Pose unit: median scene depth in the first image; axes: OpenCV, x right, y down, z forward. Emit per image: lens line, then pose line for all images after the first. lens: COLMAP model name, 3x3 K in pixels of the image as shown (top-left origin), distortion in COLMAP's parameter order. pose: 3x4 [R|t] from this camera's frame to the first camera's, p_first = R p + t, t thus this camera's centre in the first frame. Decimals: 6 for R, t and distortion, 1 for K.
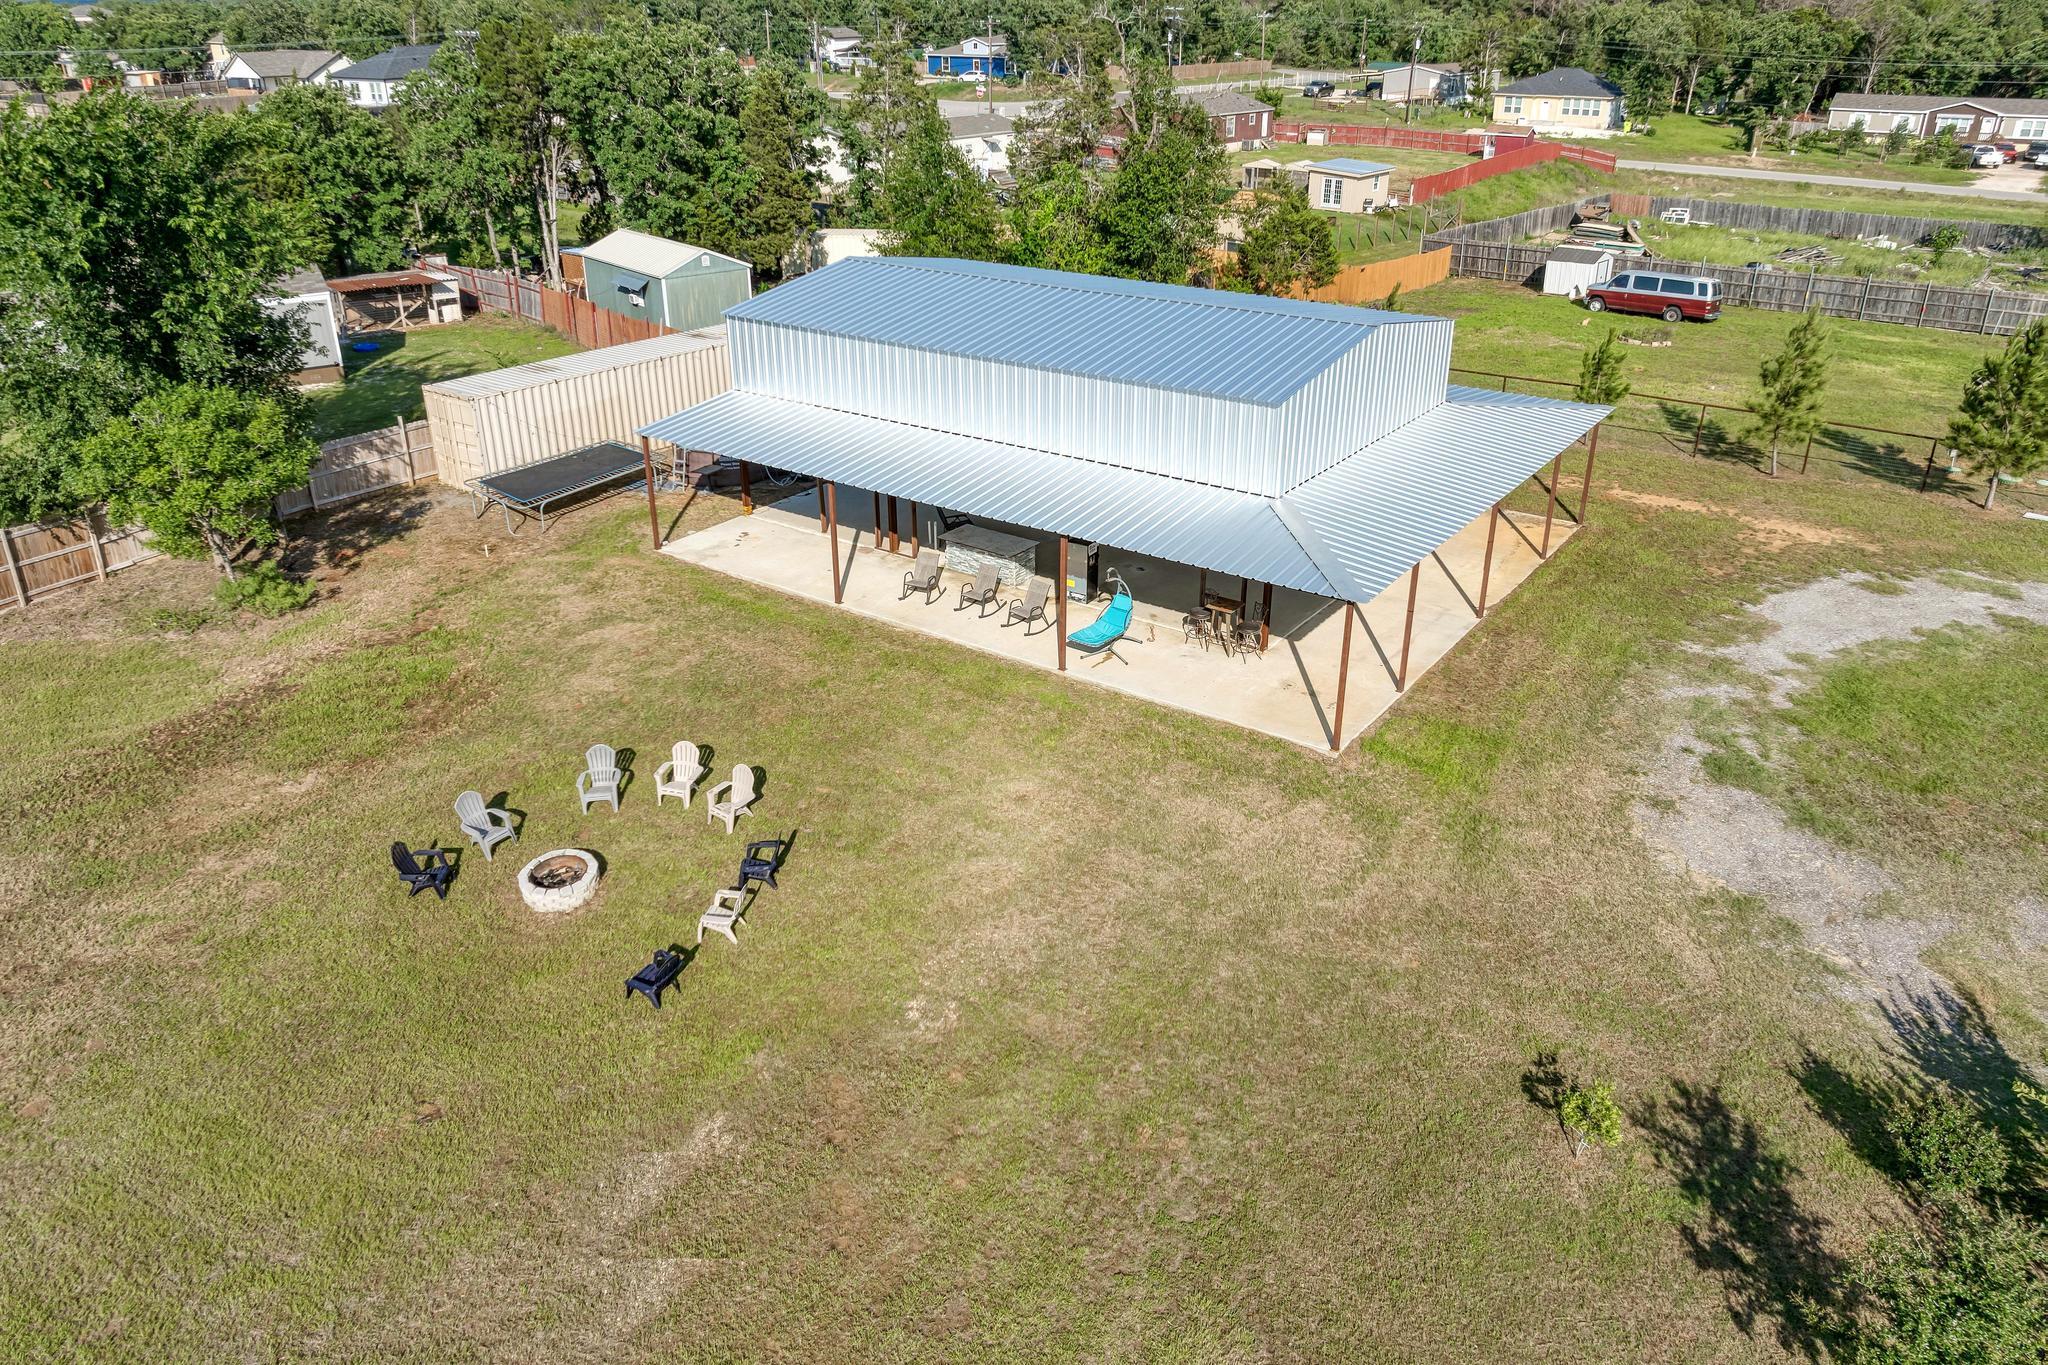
lens RADIAL K [[1439.5, 0, 1032.7], [0, 1439.5, 681.1], [0, 0, 1]] dist [-0.028984, -0.003551]
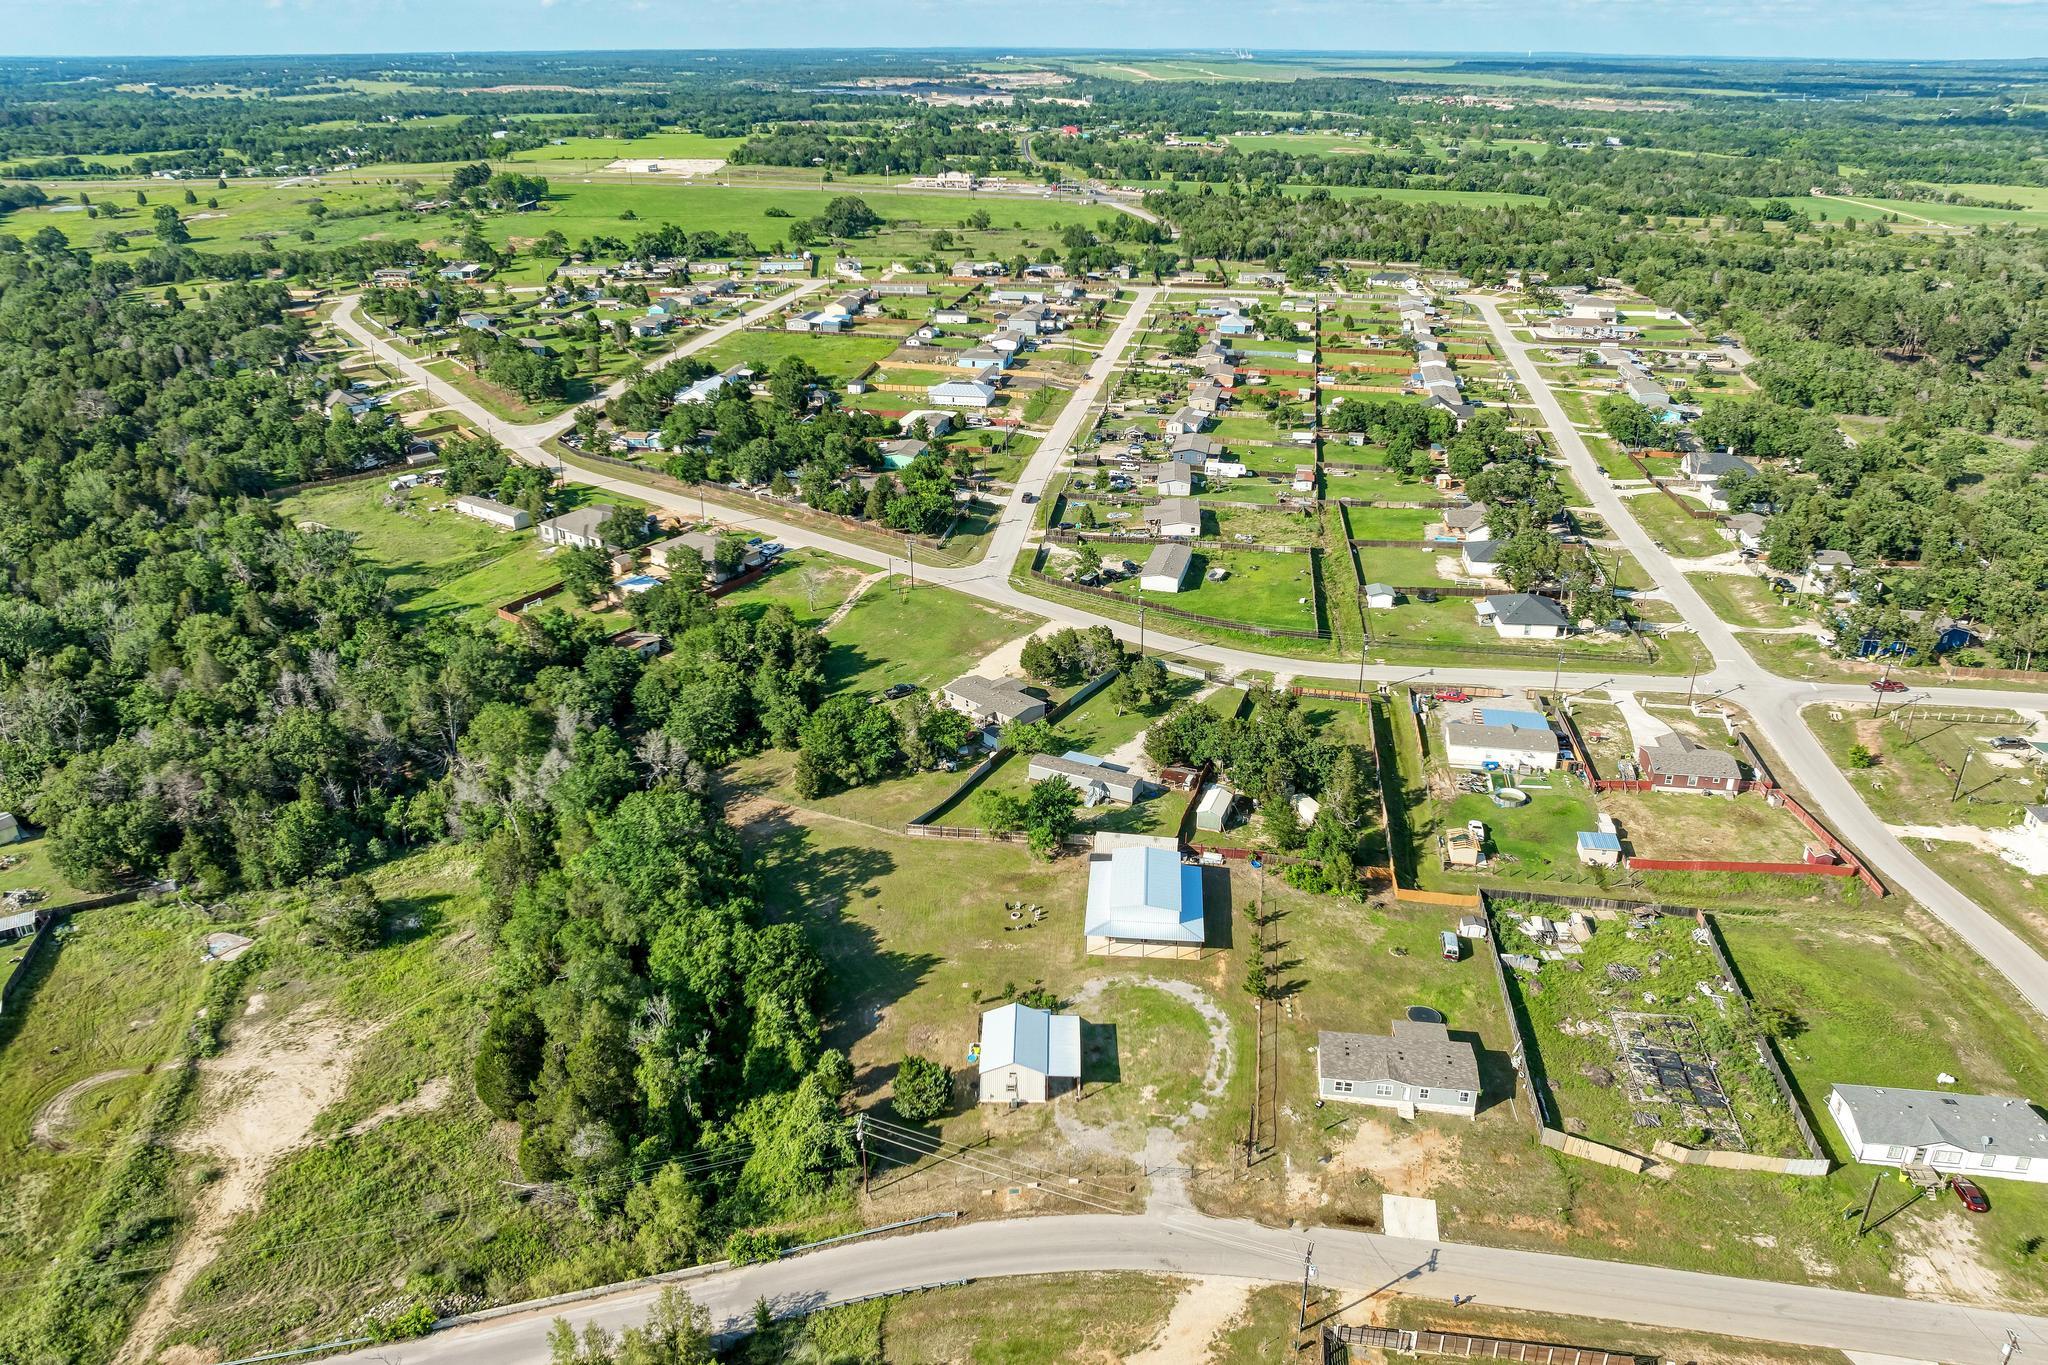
lens RADIAL K [[1439.5, 0, 1032.7], [0, 1439.5, 681.1], [0, 0, 1]] dist [-0.028984, -0.003551]
pose [[0.499082, 0.357554, -0.789349, 4.750725], [-0.376818, 0.909822, 0.173874, -2.112848], [0.780337, 0.210664, 0.588809, -3.377778]]
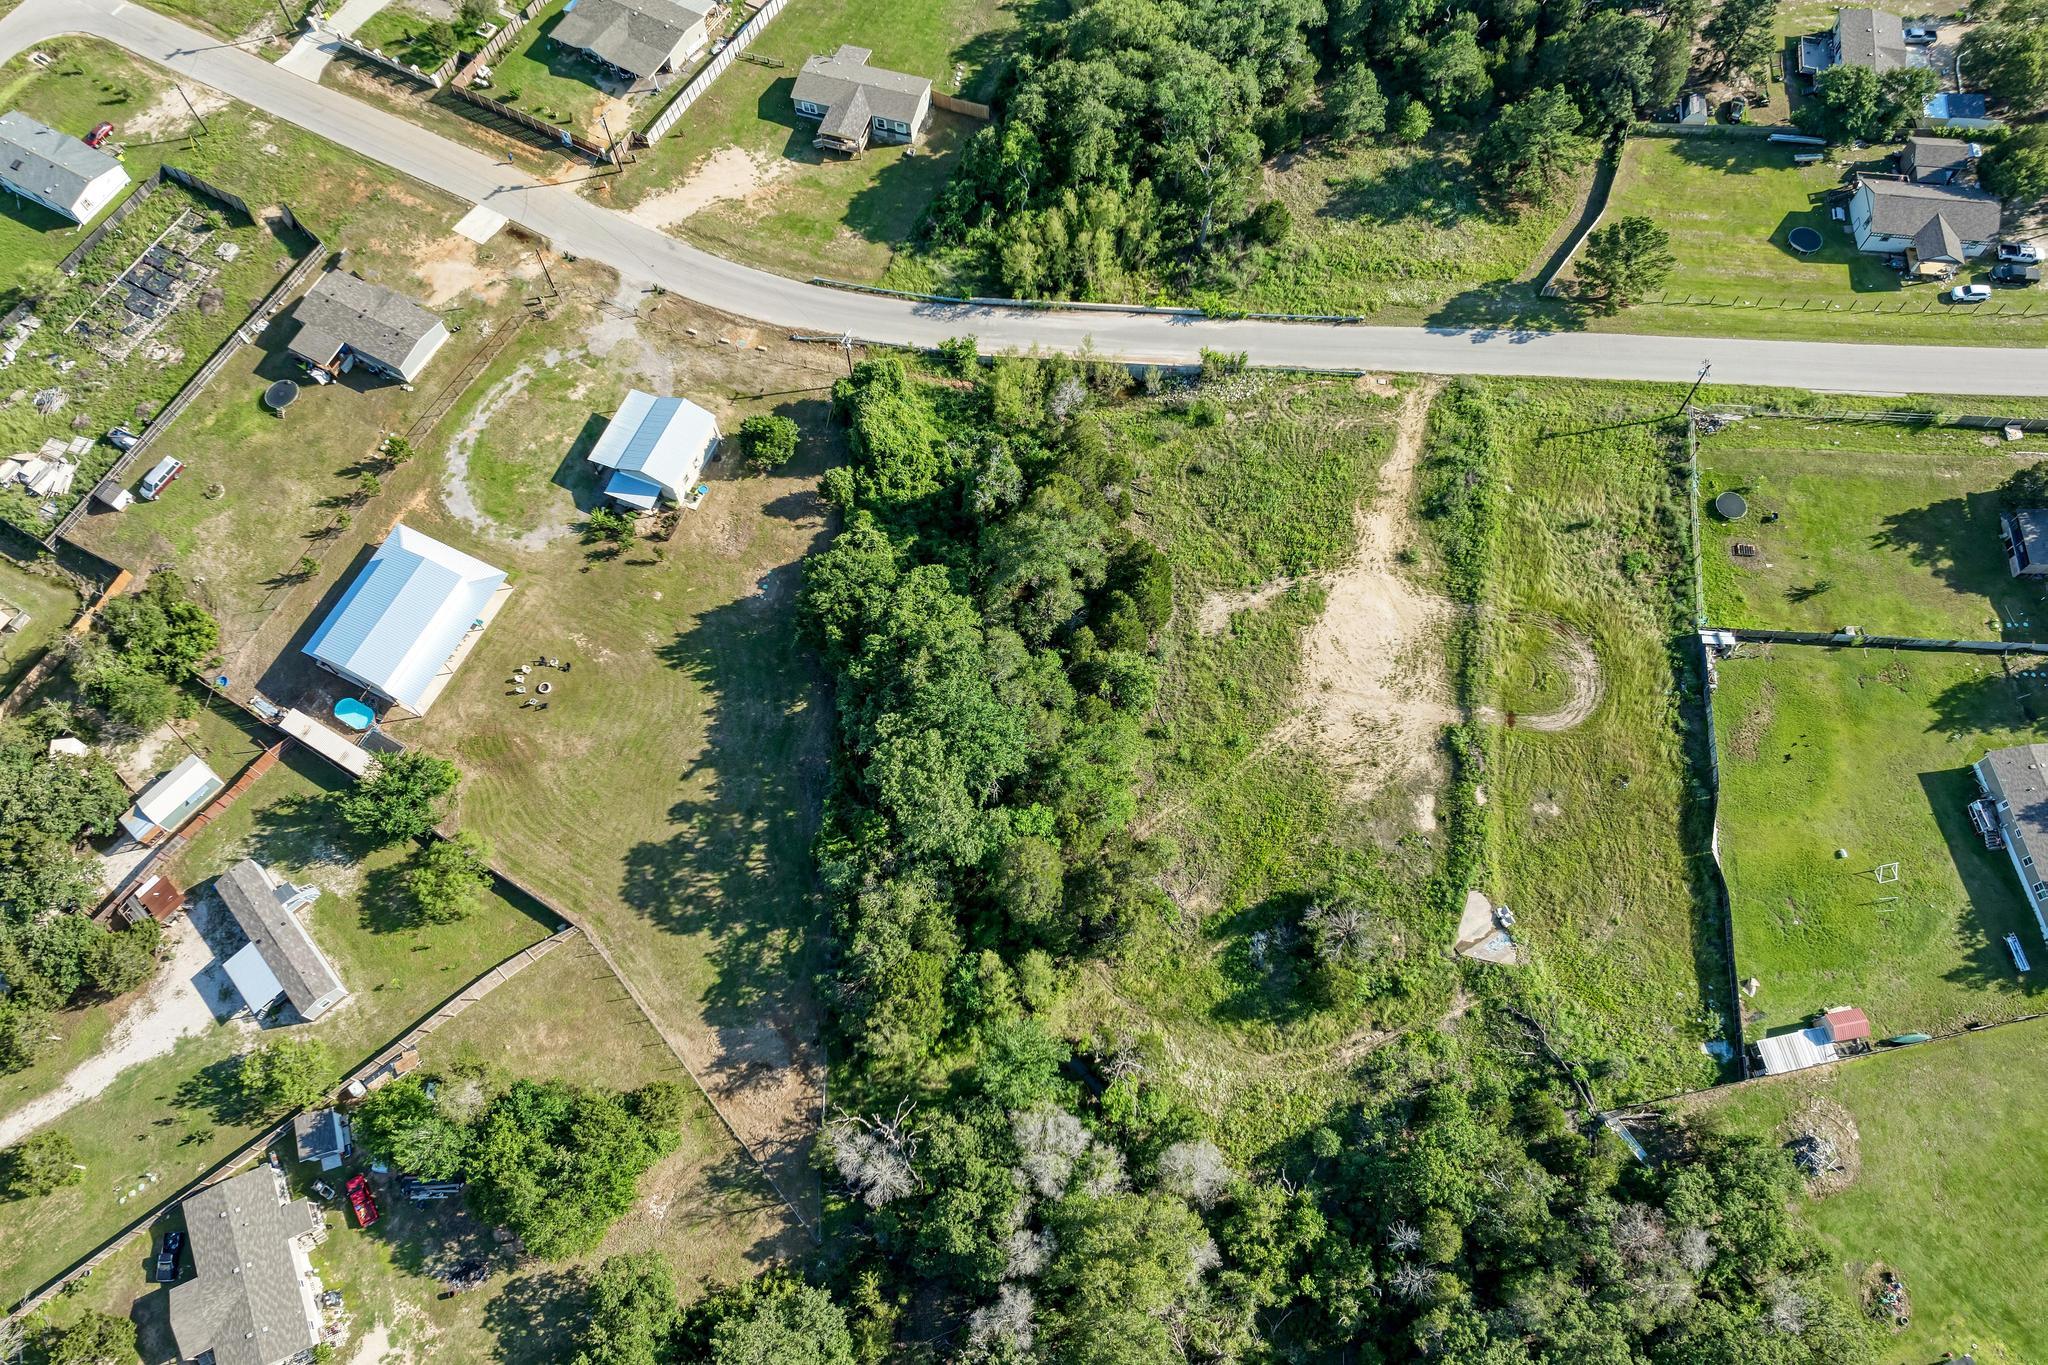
lens RADIAL K [[1454.3, 0, 1014.6], [0, 1454.3, 655.5], [0, 0, 1]] dist [-0.028991, -0.007136]
pose [[-0.152496, -0.890723, 0.428203, -2.814202], [0.441792, 0.326132, 0.835738, -3.792855], [-0.884061, 0.316623, 0.343781, -2.758063]]
